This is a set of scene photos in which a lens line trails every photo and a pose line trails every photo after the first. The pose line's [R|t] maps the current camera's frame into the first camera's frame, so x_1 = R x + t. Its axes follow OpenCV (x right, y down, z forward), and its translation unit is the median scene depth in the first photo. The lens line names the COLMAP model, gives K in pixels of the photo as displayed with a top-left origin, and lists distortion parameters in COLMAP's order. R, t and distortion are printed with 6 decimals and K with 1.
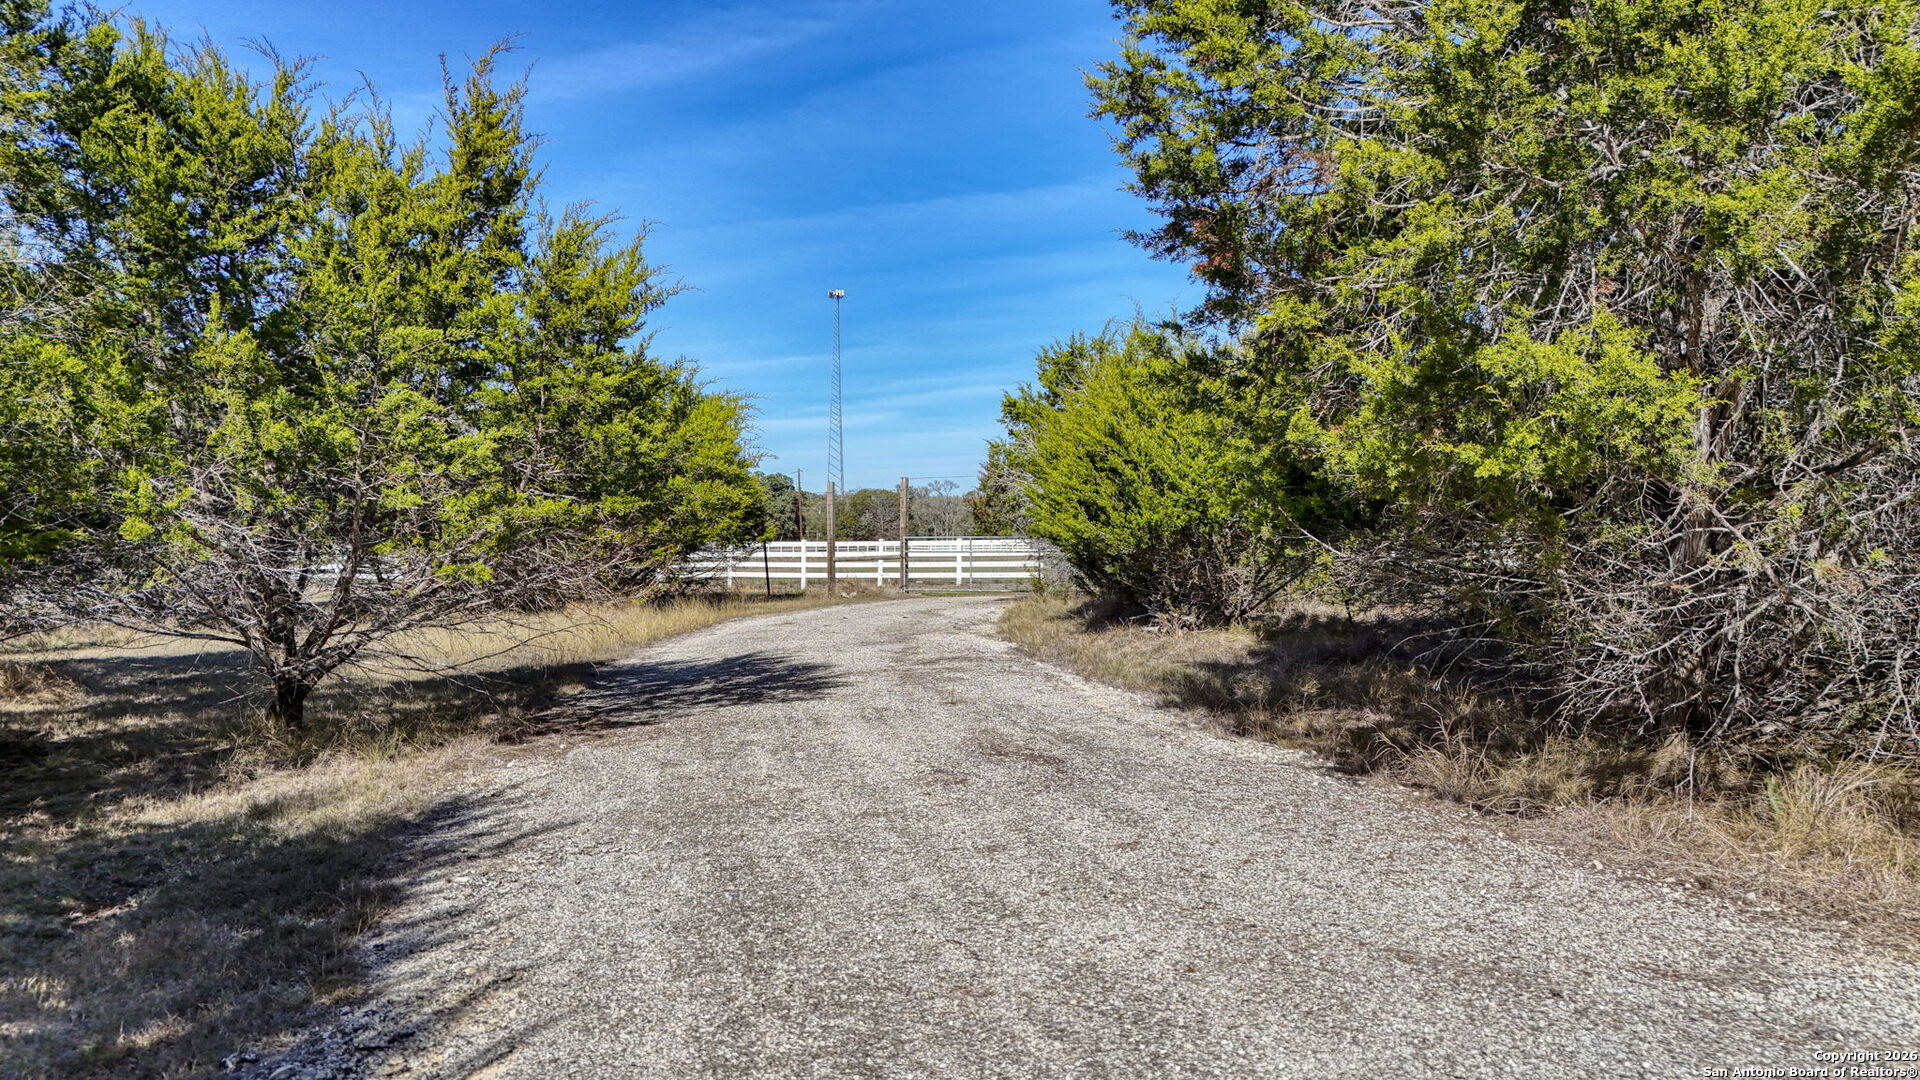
lens RADIAL K [[1423.1, 0, 969.7], [0, 1423.1, 548.5], [0, 0, 1]] dist [0.066810, -0.059456]
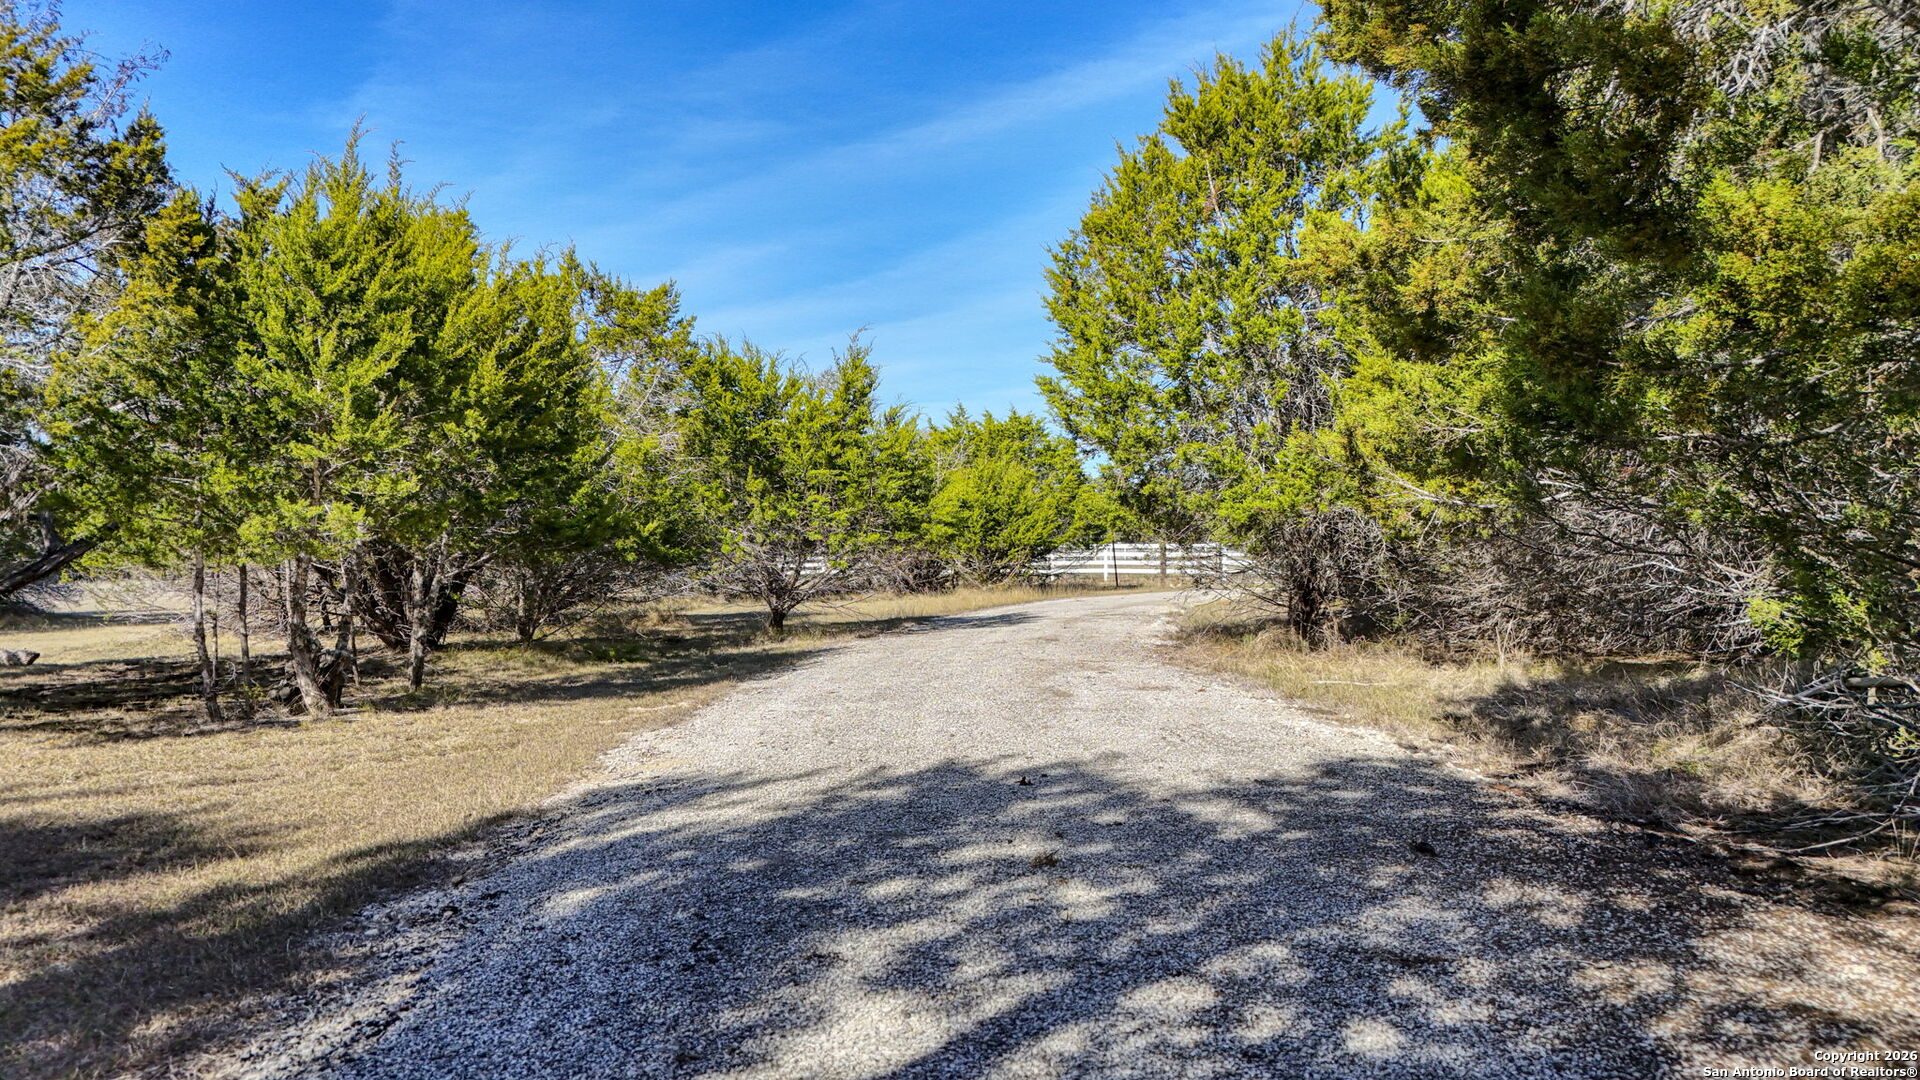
lens RADIAL K [[1423.1, 0, 958.8], [0, 1423.1, 542.4], [0, 0, 1]] dist [0.066810, -0.059456]
pose [[0.947613, -0.005934, -0.319366, 0.369075], [0.004832, 0.999979, -0.004245, -0.006118], [0.319385, 0.002480, 0.947622, -0.741113]]
